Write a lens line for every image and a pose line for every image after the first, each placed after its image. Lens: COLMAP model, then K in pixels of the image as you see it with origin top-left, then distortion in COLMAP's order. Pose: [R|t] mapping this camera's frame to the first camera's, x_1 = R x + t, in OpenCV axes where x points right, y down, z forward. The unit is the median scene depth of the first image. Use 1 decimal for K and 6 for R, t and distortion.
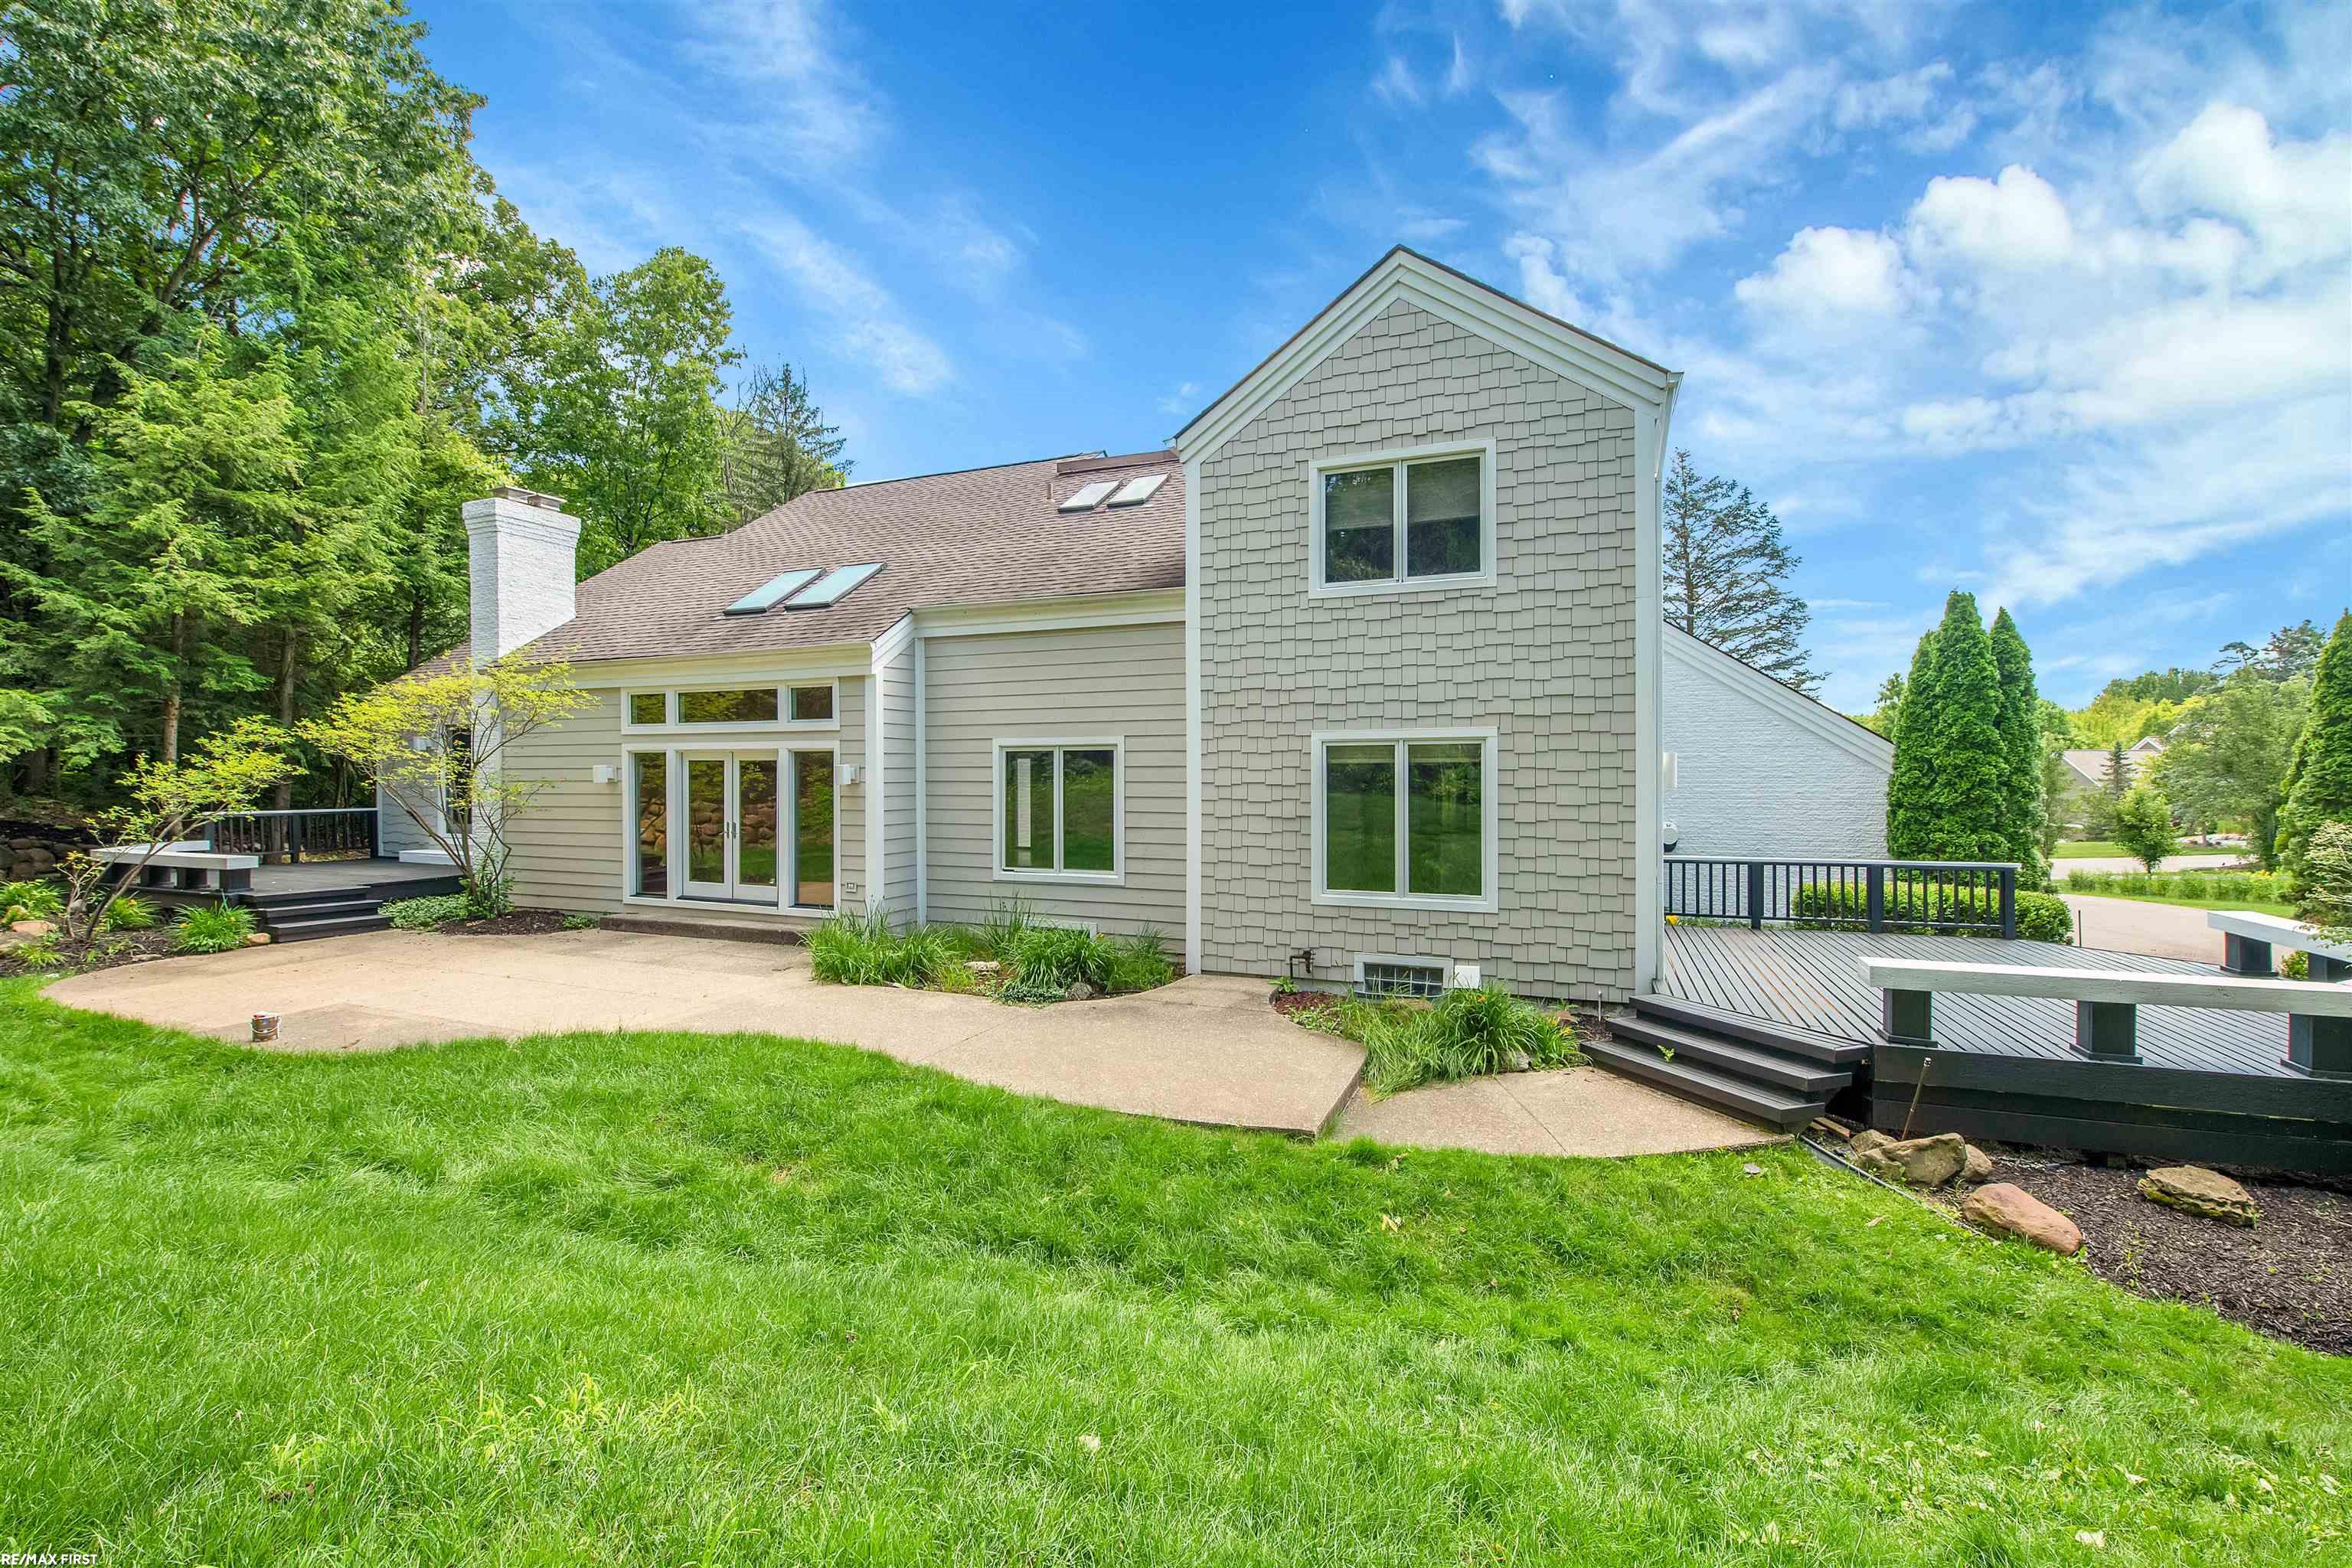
lens RADIAL K [[1002.4, 0, 1172.4], [0, 1002.4, 779.8], [0, 0, 1]] dist [-0.012075, -0.000664]
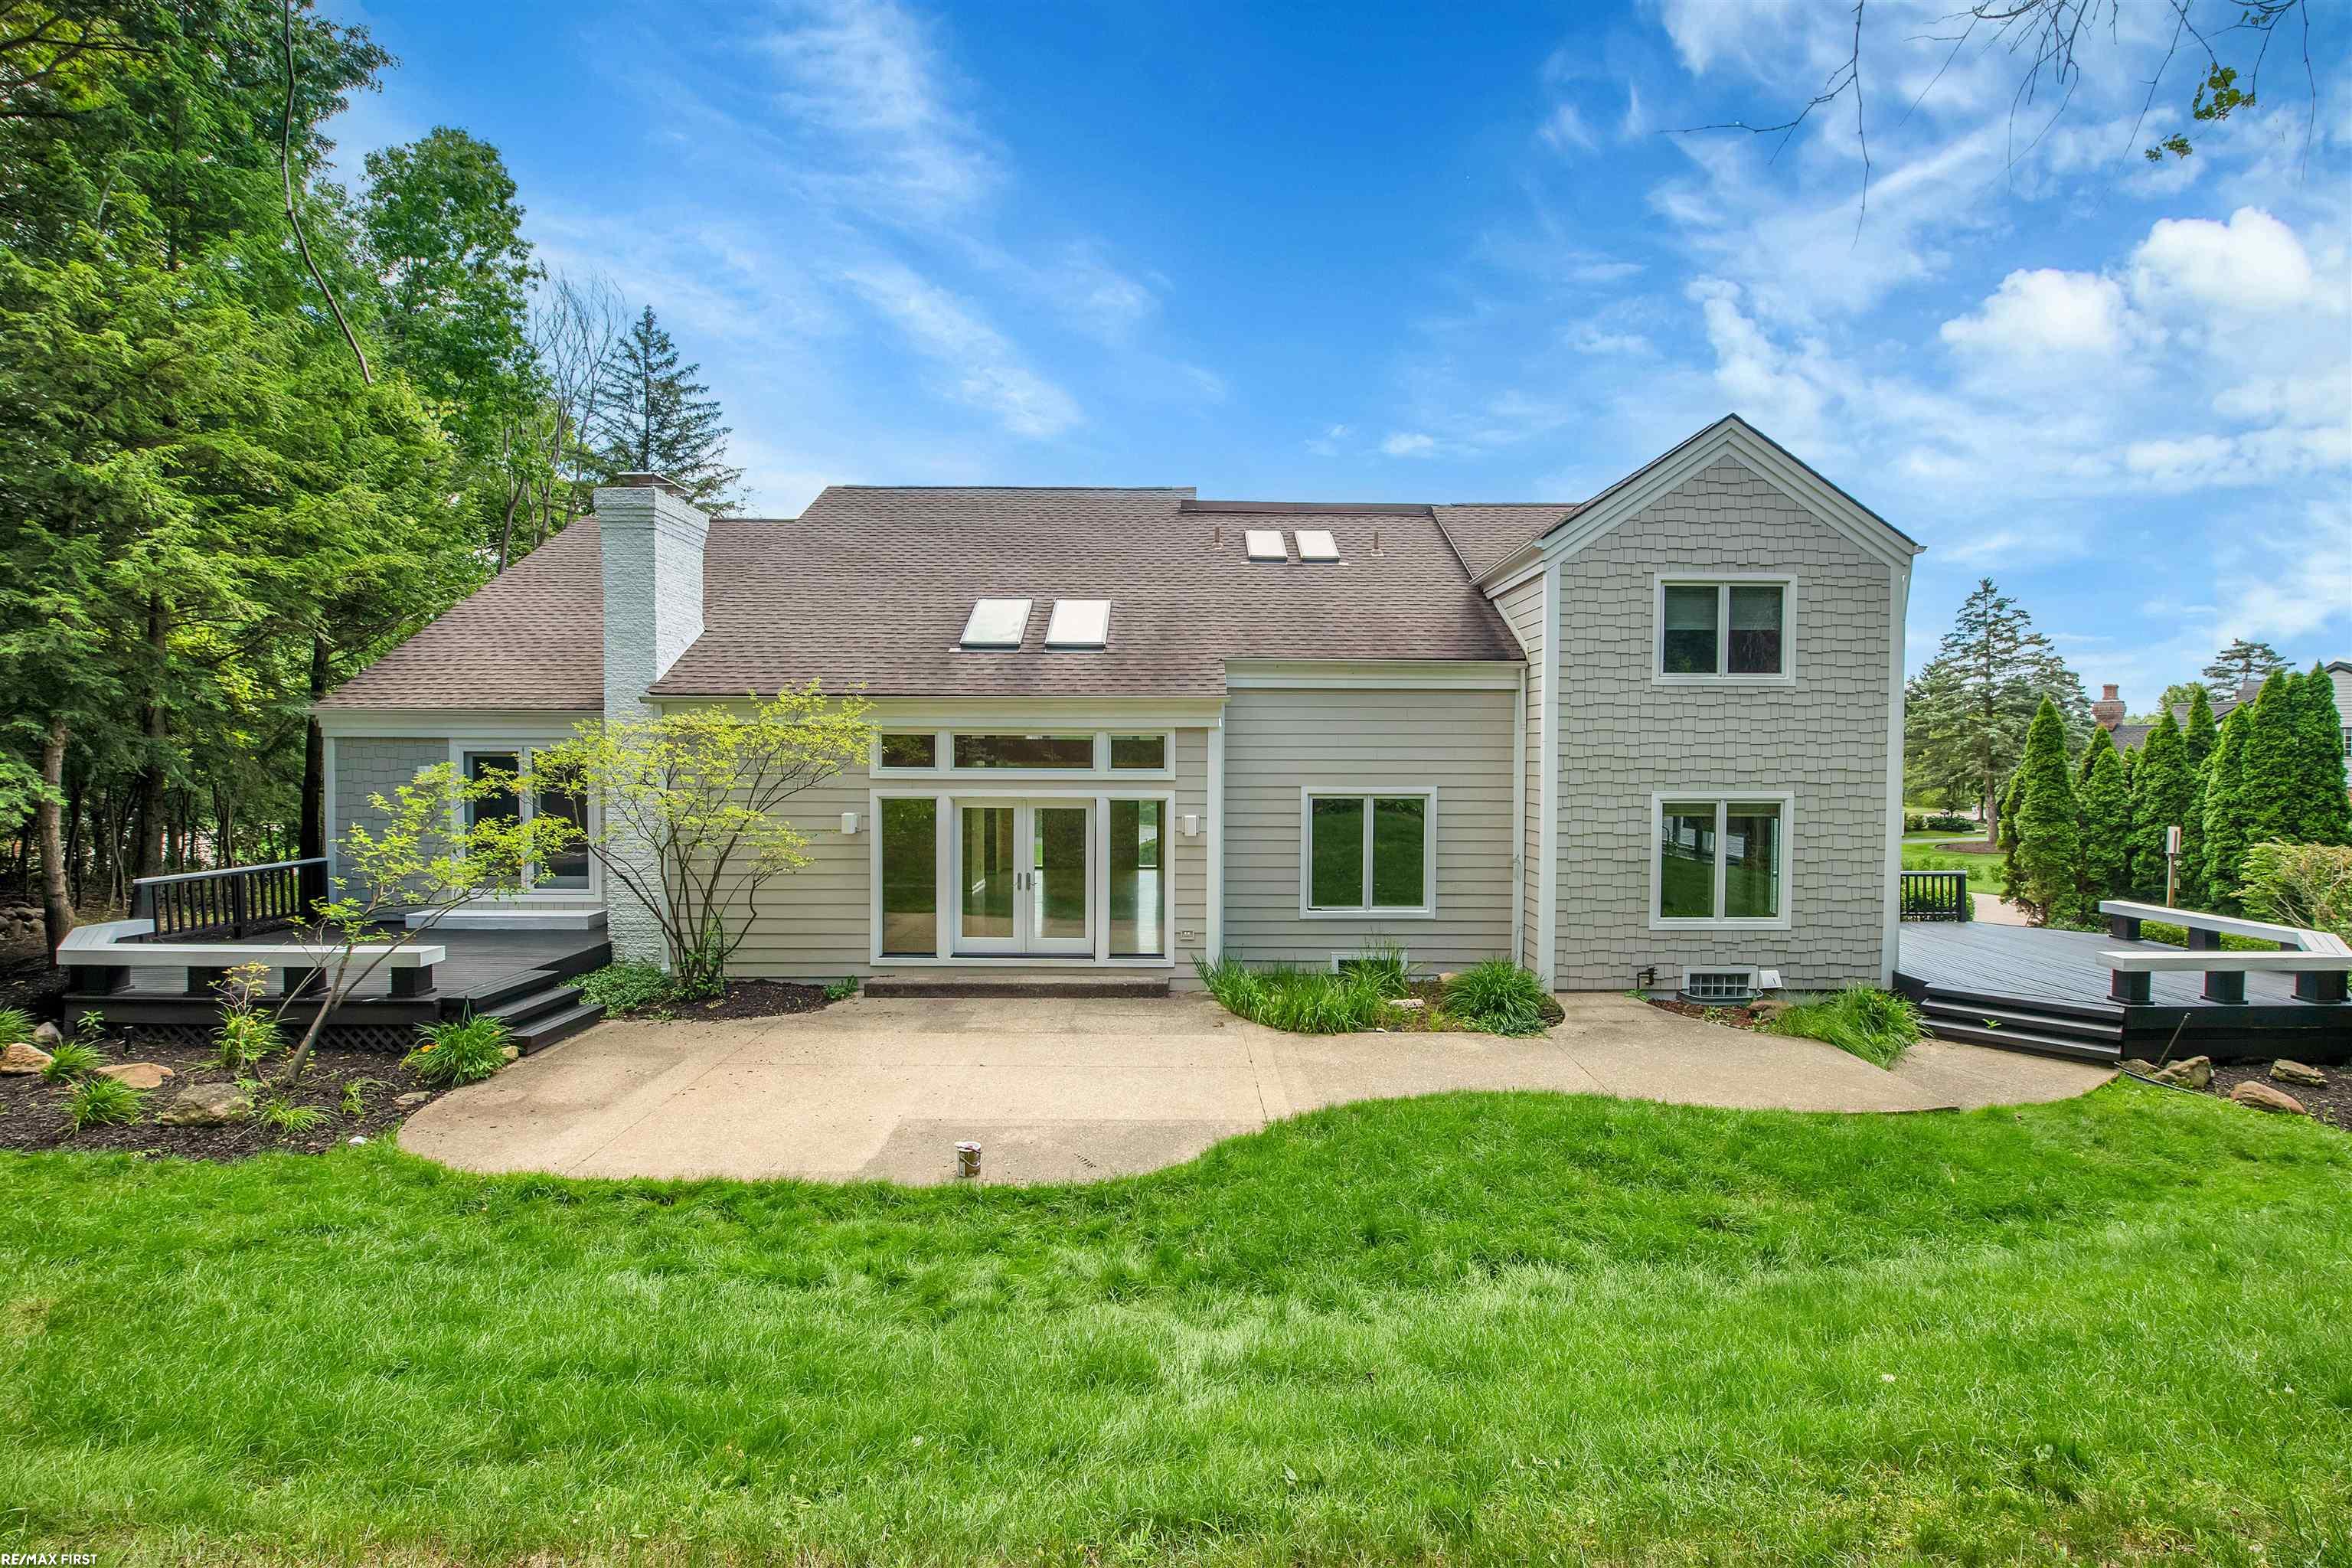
lens RADIAL K [[1002.4, 0, 1185.1], [0, 1002.4, 779.9], [0, 0, 1]] dist [-0.012075, -0.000664]
pose [[0.919050, -0.005820, 0.394098, -0.886942], [-0.002881, 0.999765, 0.021483, -0.088344], [-0.394130, -0.020880, 0.918817, 0.088933]]
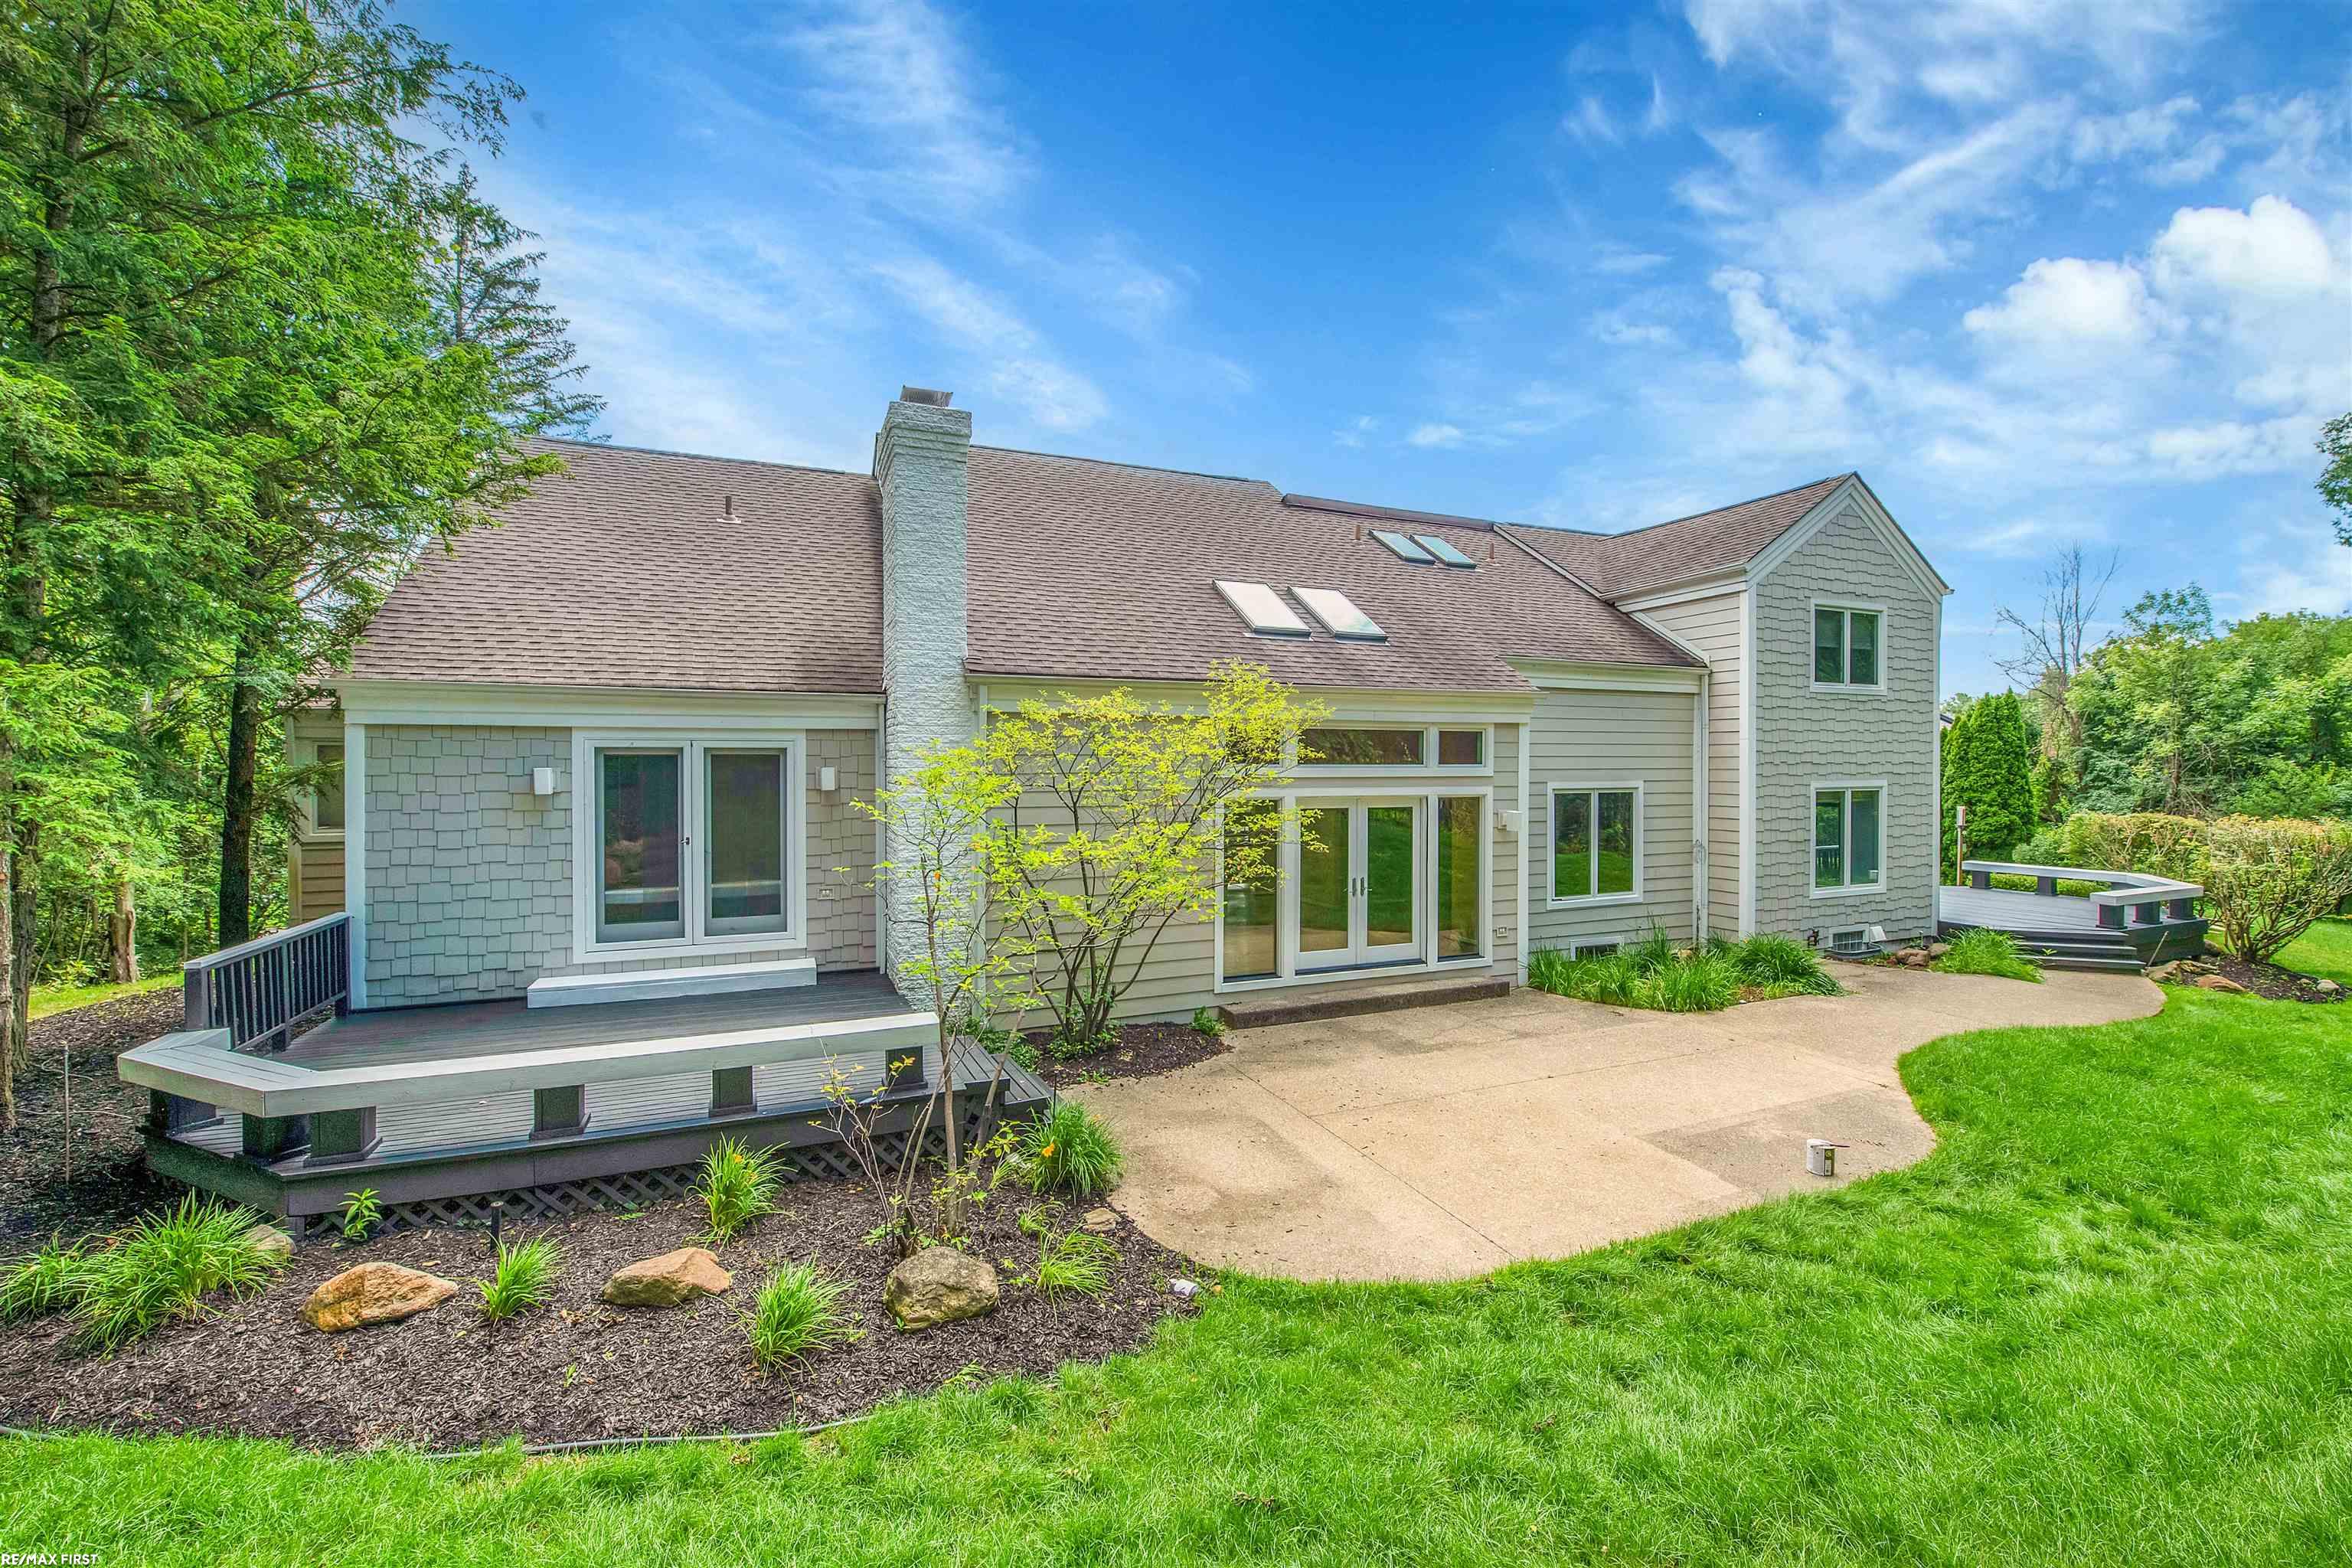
lens RADIAL K [[1002.4, 0, 1197.4], [0, 1002.4, 772.2], [0, 0, 1]] dist [-0.012075, -0.000664]
pose [[0.685330, -0.004679, 0.728218, -1.552631], [0.005204, 0.999985, 0.001527, -0.069513], [-0.728214, 0.002742, 0.685344, 0.654946]]
